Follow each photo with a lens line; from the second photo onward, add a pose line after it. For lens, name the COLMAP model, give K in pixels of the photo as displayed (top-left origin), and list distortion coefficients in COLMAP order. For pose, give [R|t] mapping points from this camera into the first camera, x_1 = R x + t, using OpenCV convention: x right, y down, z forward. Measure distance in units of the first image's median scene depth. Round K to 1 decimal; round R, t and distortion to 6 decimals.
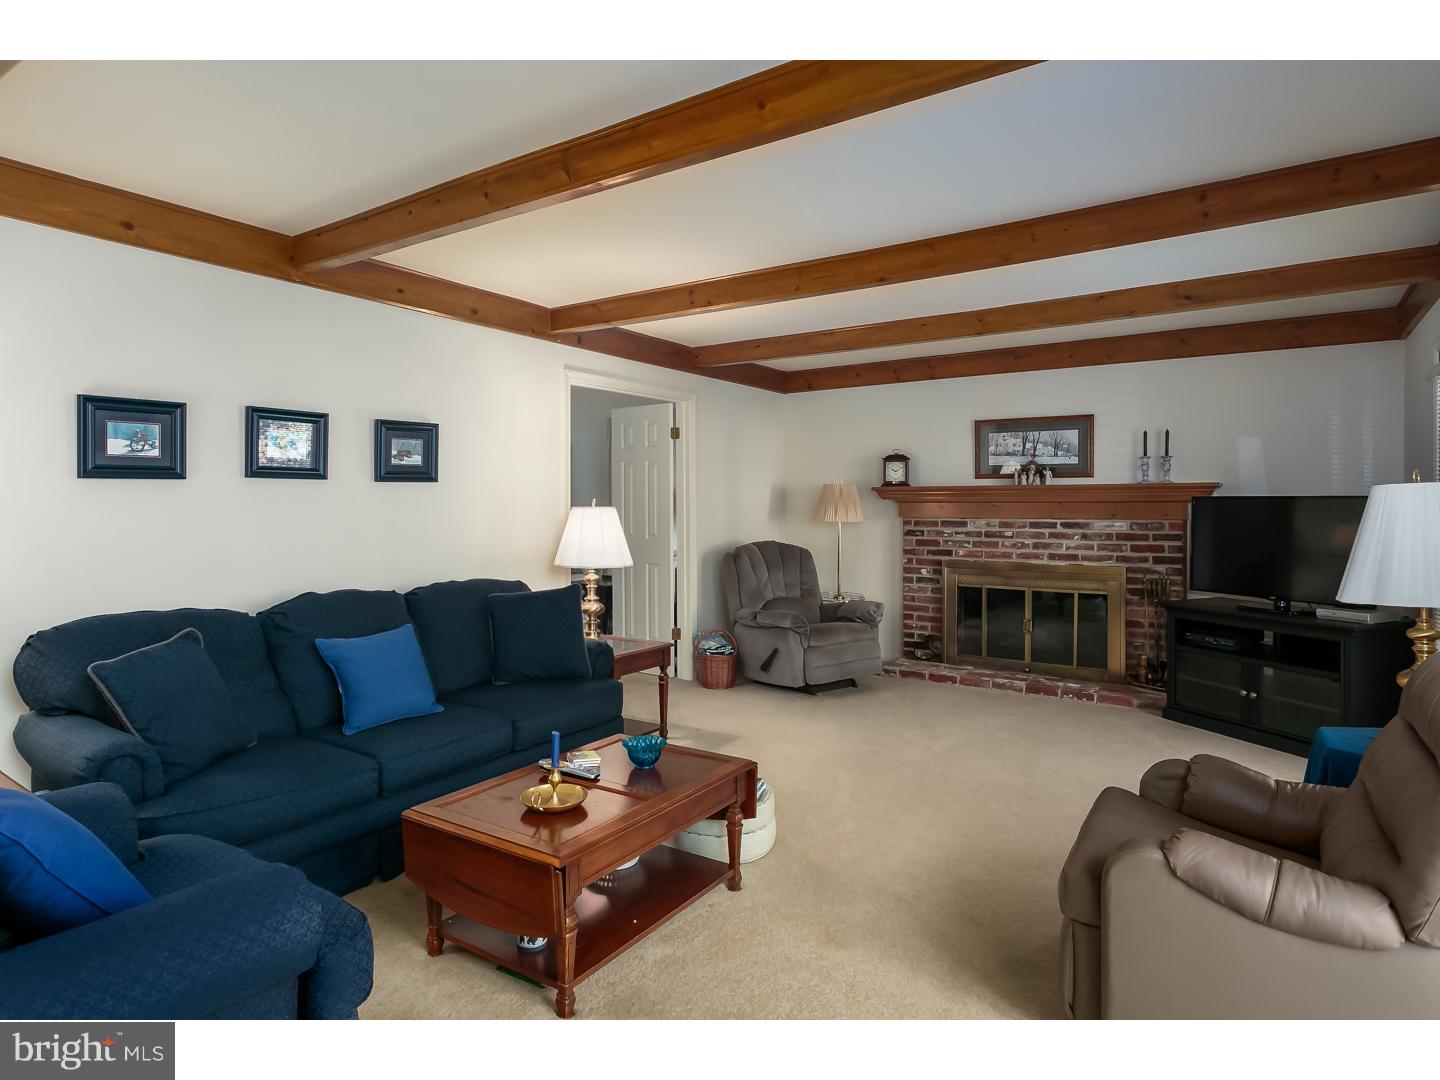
lens RADIAL K [[785.8, 0, 727.9], [0, 785.8, 534.2], [0, 0, 1]] dist [-0.005617, 0.000043]
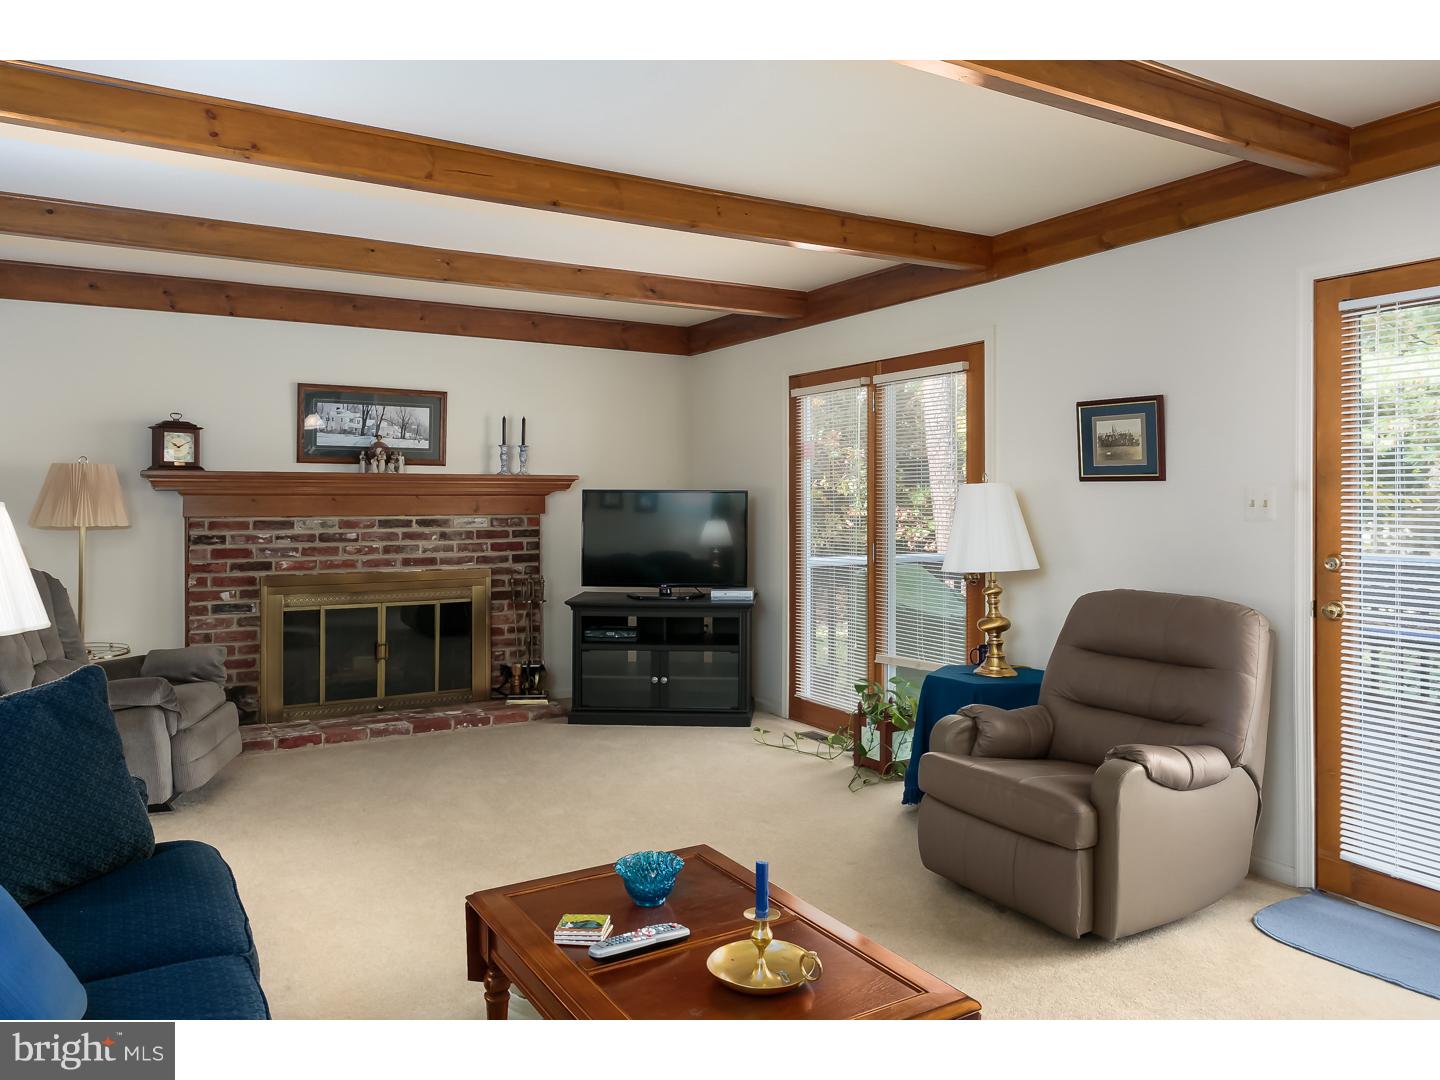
lens RADIAL K [[981.7, 0, 721.8], [0, 981.7, 530.4], [0, 0, 1]] dist [-0.011497, -0.000580]
pose [[0.446131, -0.028548, 0.894512, -0.345388], [0.032890, 0.999339, 0.015490, -0.009154], [-0.894363, 0.022509, 0.446775, 0.253640]]
